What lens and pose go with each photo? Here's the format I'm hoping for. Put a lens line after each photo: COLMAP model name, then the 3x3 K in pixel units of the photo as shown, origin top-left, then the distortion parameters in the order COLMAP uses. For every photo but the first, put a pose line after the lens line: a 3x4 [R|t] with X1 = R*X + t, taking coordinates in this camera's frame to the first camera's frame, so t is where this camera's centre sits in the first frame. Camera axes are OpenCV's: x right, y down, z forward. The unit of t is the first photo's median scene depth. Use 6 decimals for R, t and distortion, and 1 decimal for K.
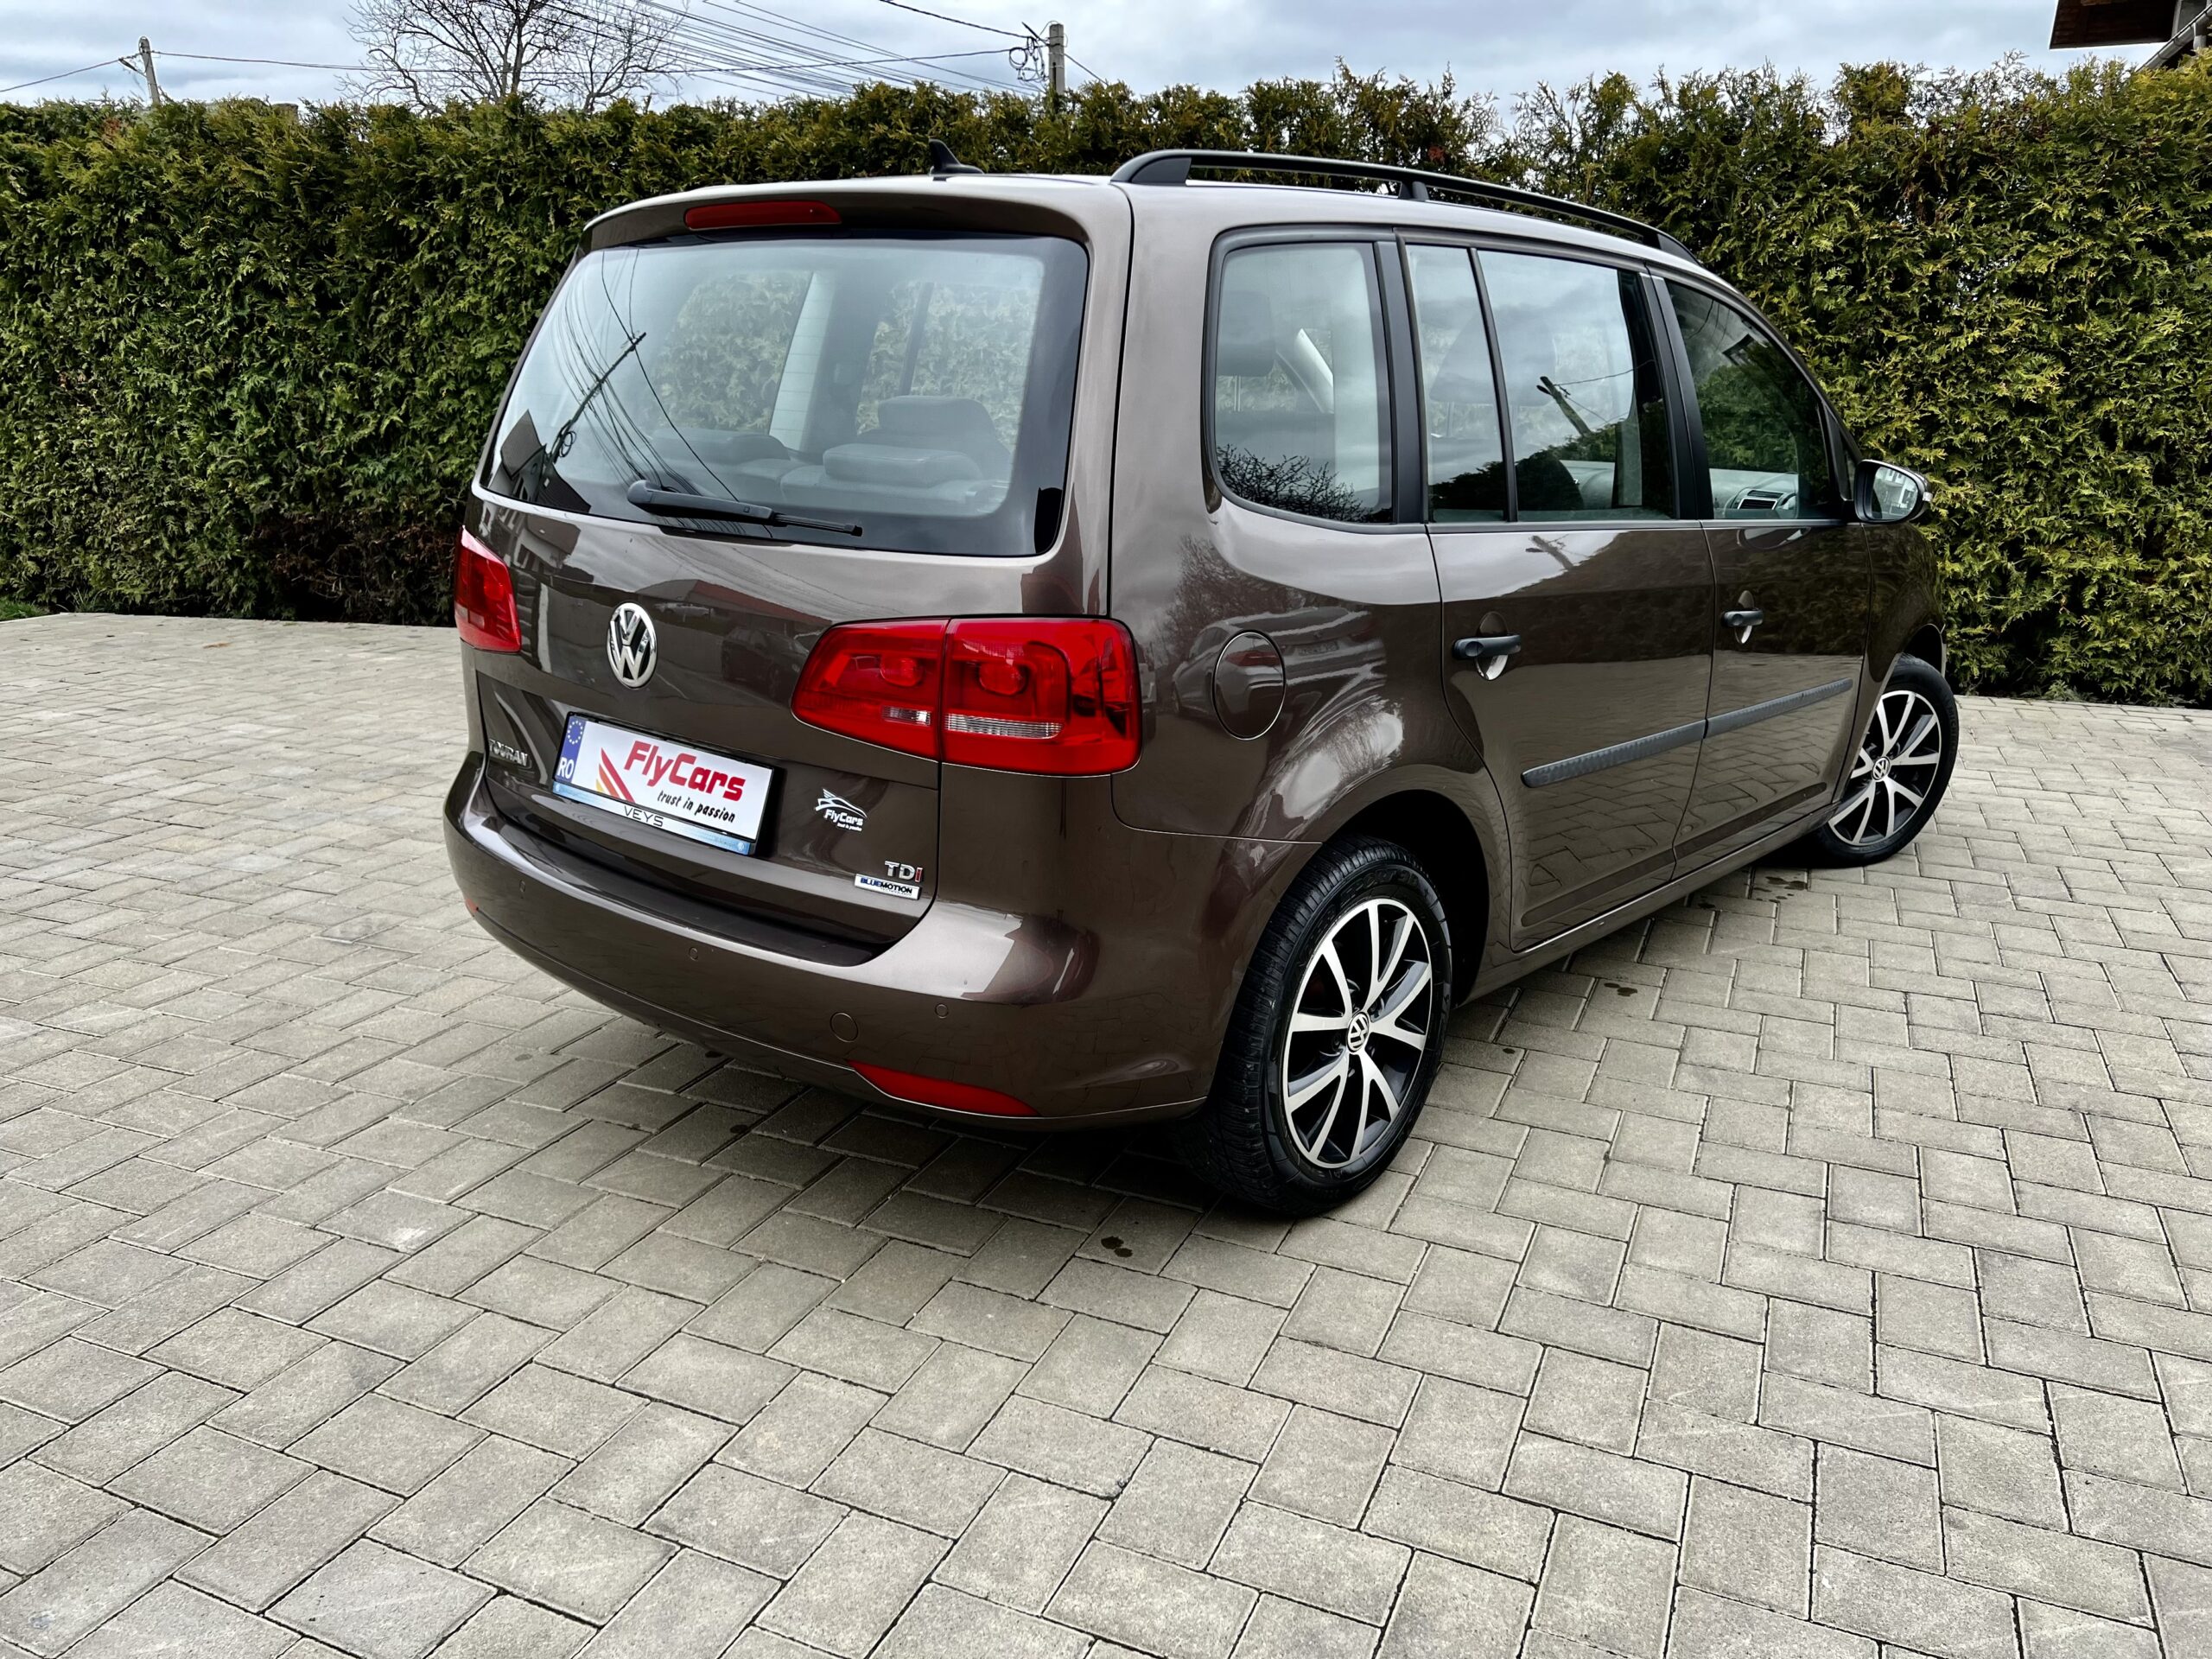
lens RADIAL K [[1653.8, 0, 1089.9], [0, 1653.8, 833.5], [0, 0, 1]] dist [0.045292, -0.054990]
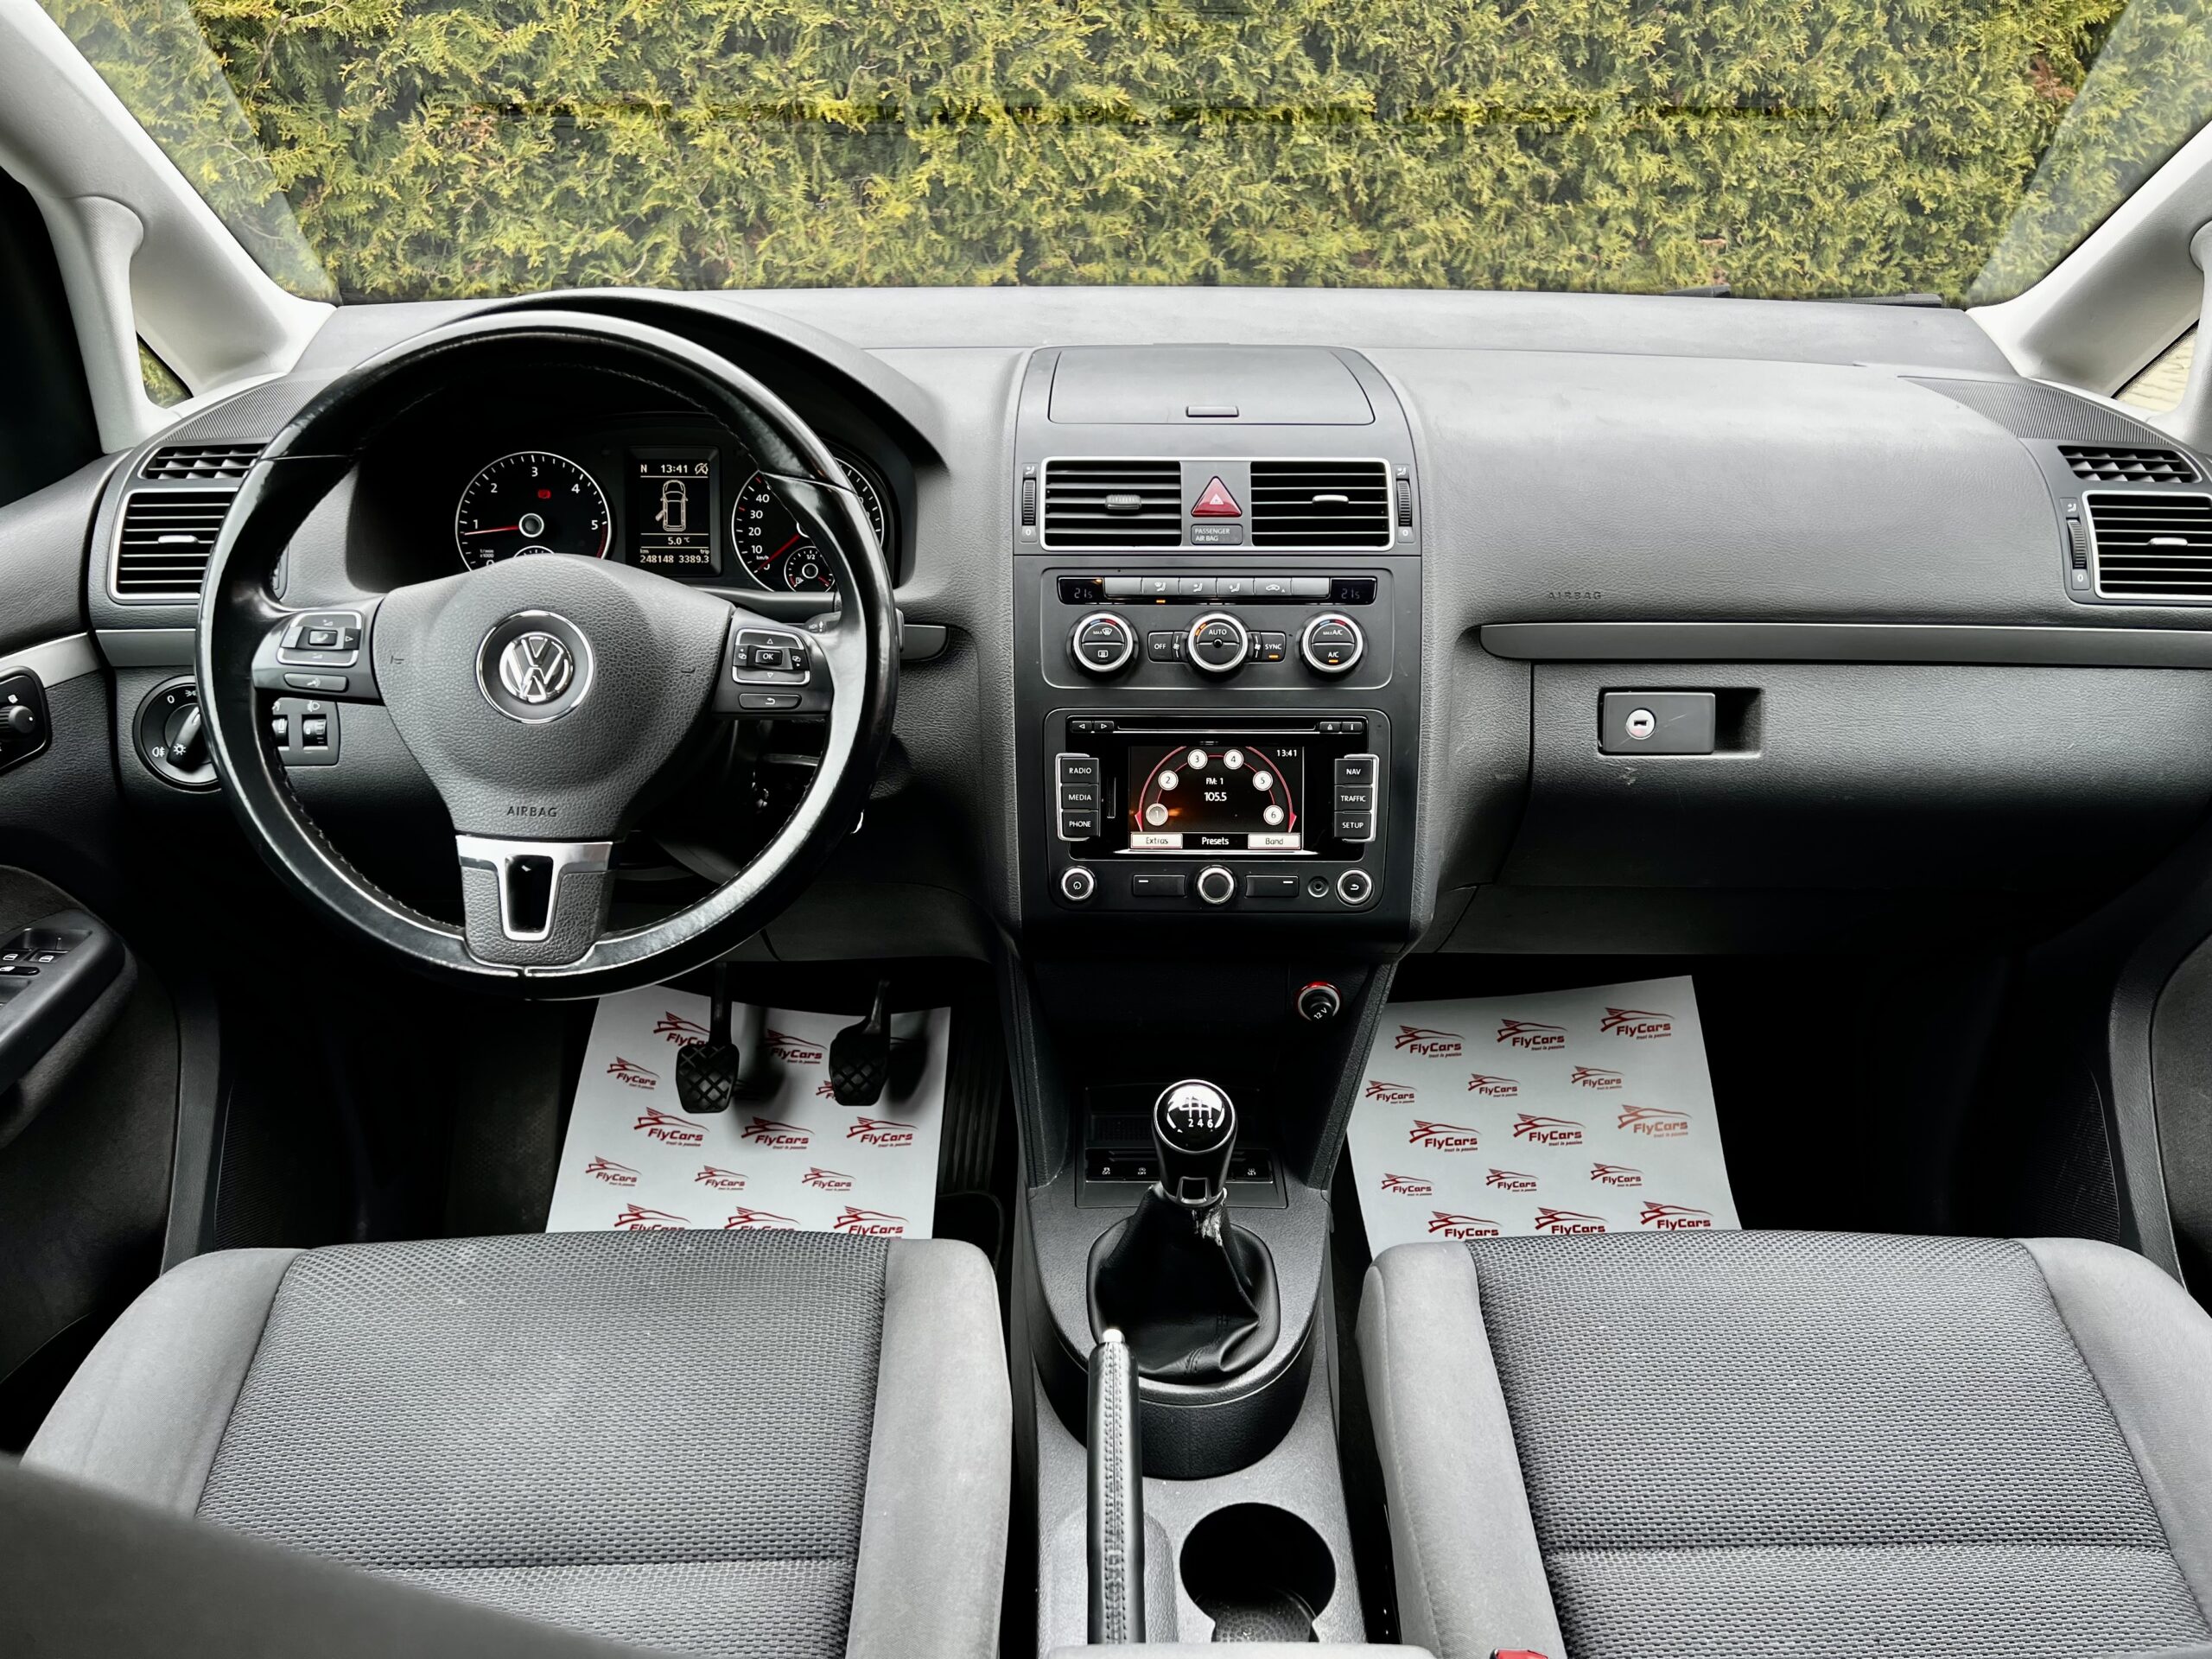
lens RADIAL K [[1653.8, 0, 1107.1], [0, 1653.8, 841.9], [0, 0, 1]] dist [0.045292, -0.054990]
pose [[0.740750, -0.330102, 0.585083, 0.061367], [0.188269, 0.938051, 0.290886, -0.148163], [-0.644860, -0.105321, 0.757009, 0.513998]]
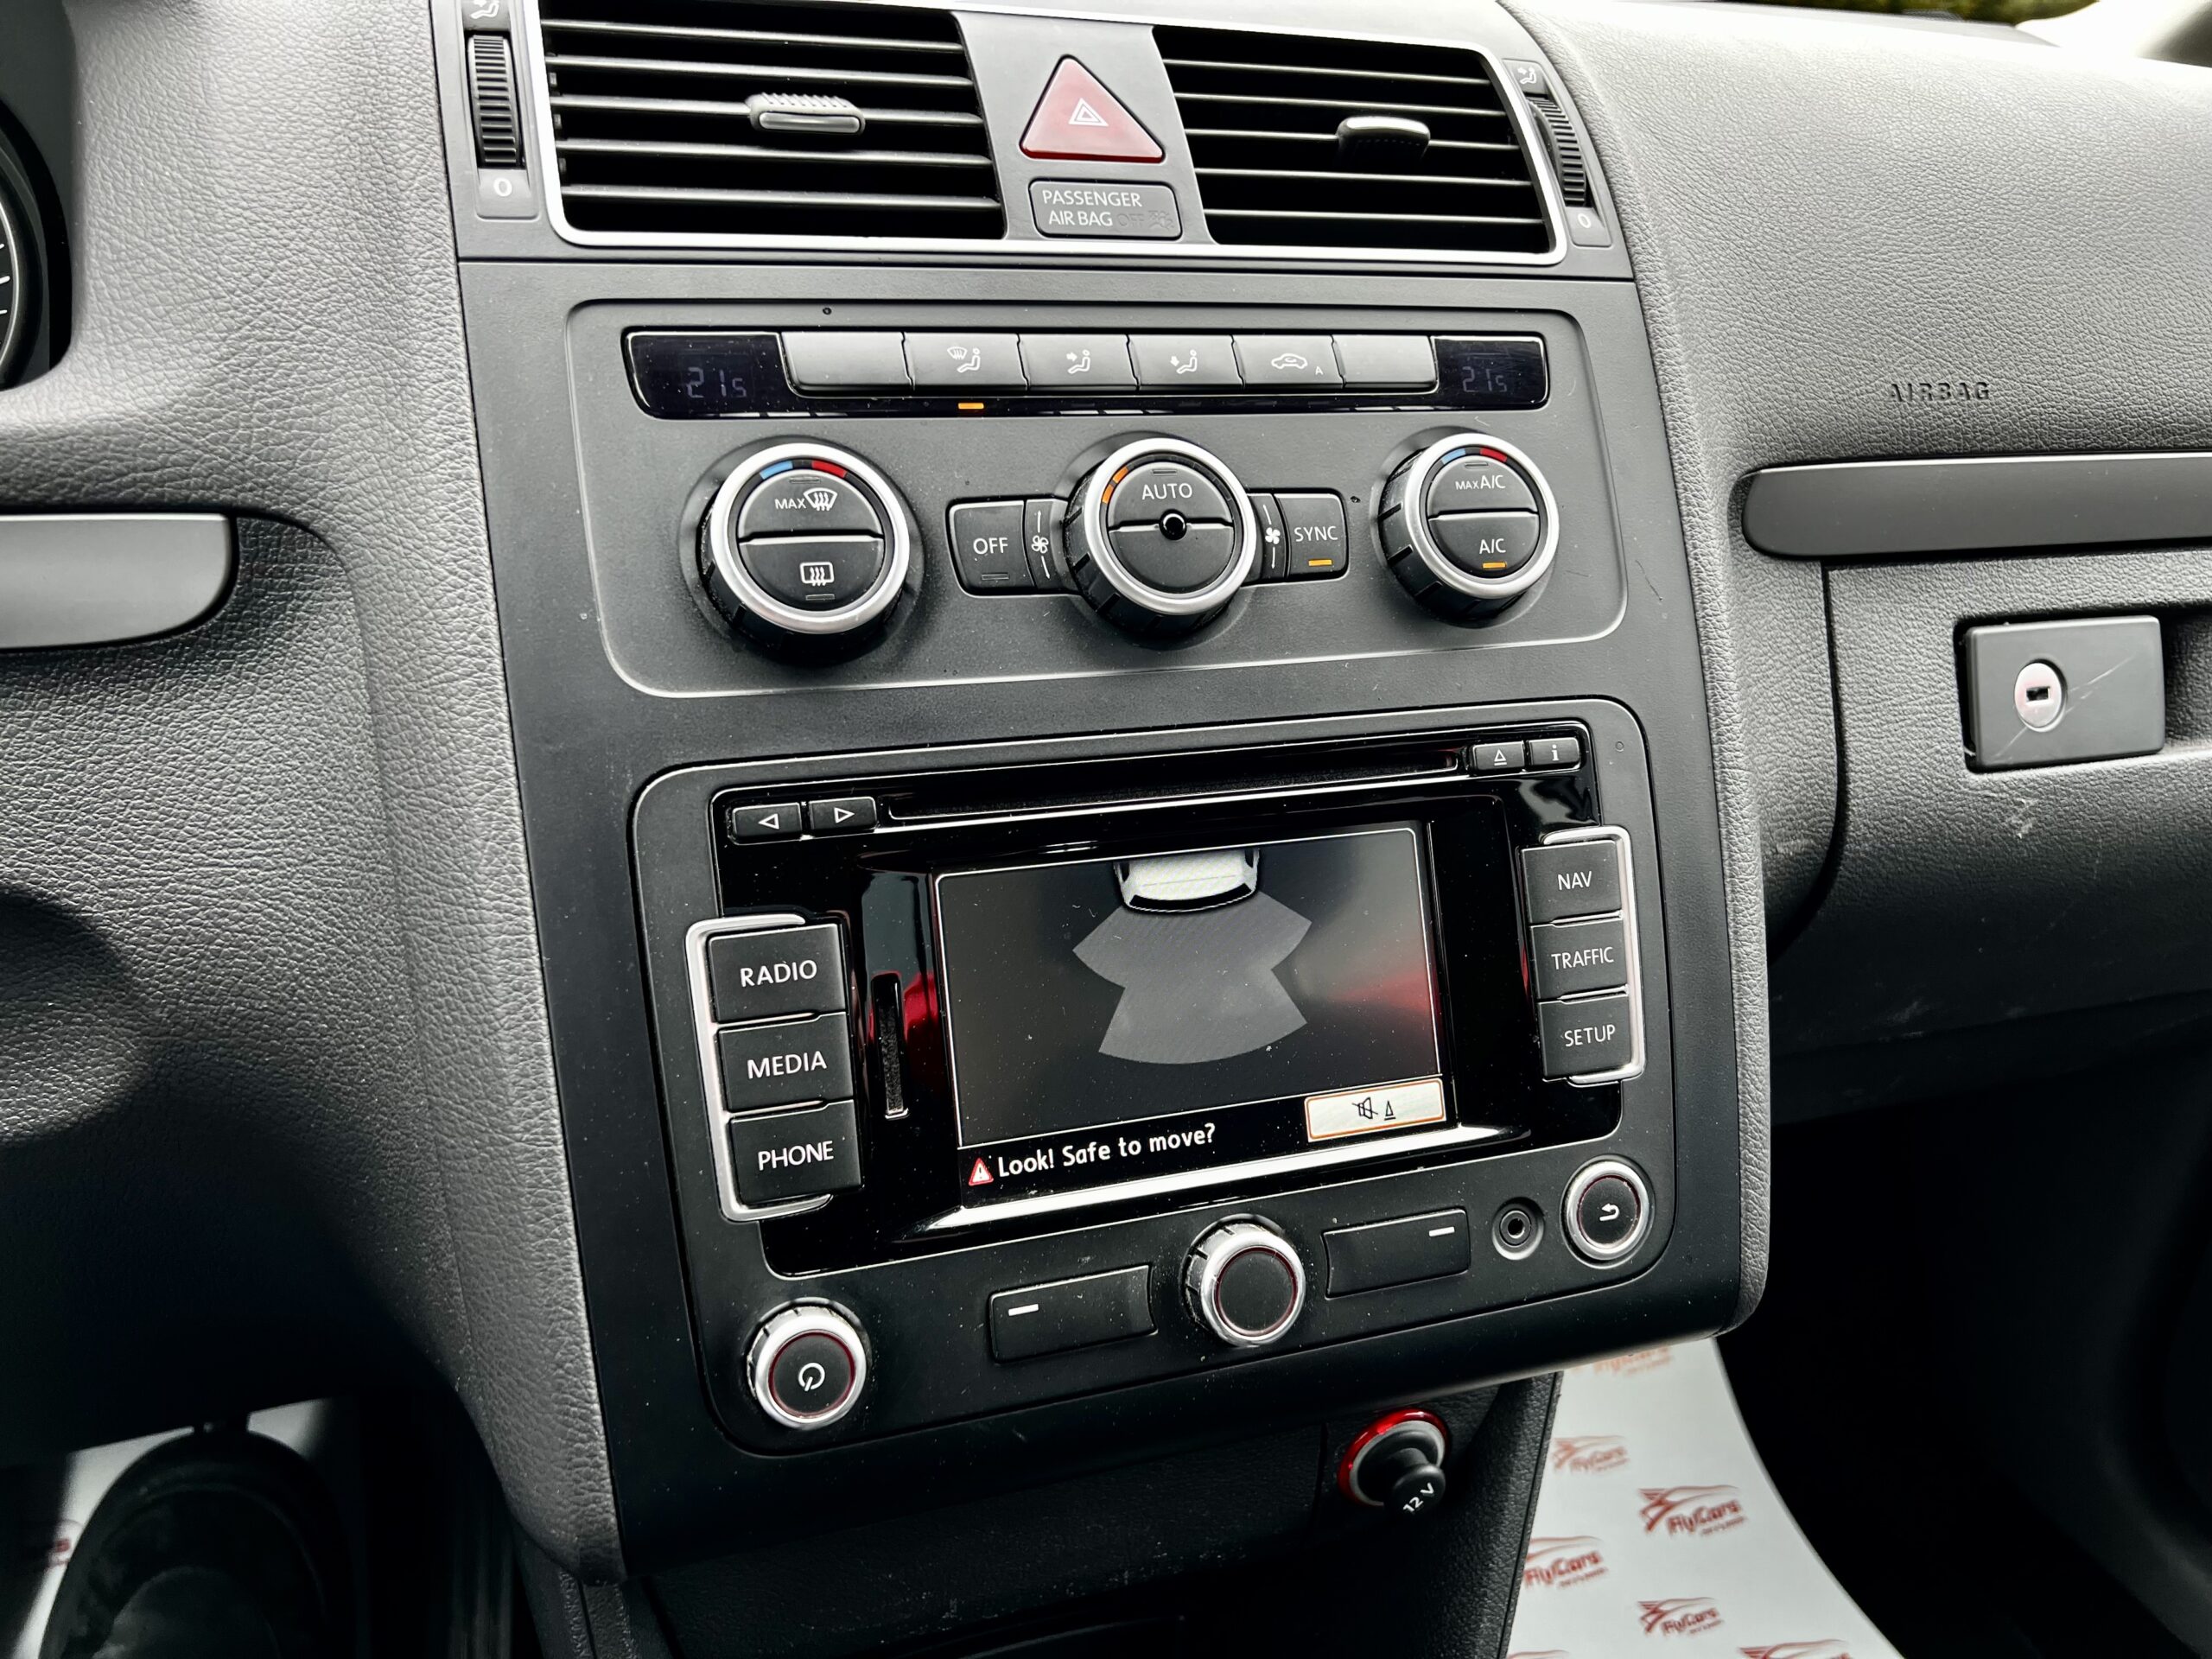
lens RADIAL K [[1653.8, 0, 1124.8], [0, 1653.8, 828.1], [0, 0, 1]] dist [0.045292, -0.054990]
pose [[0.482898, -0.371858, 0.792800, 0.119295], [0.181037, 0.928192, 0.325092, -0.127684], [-0.856759, -0.013461, 0.515542, 0.597608]]
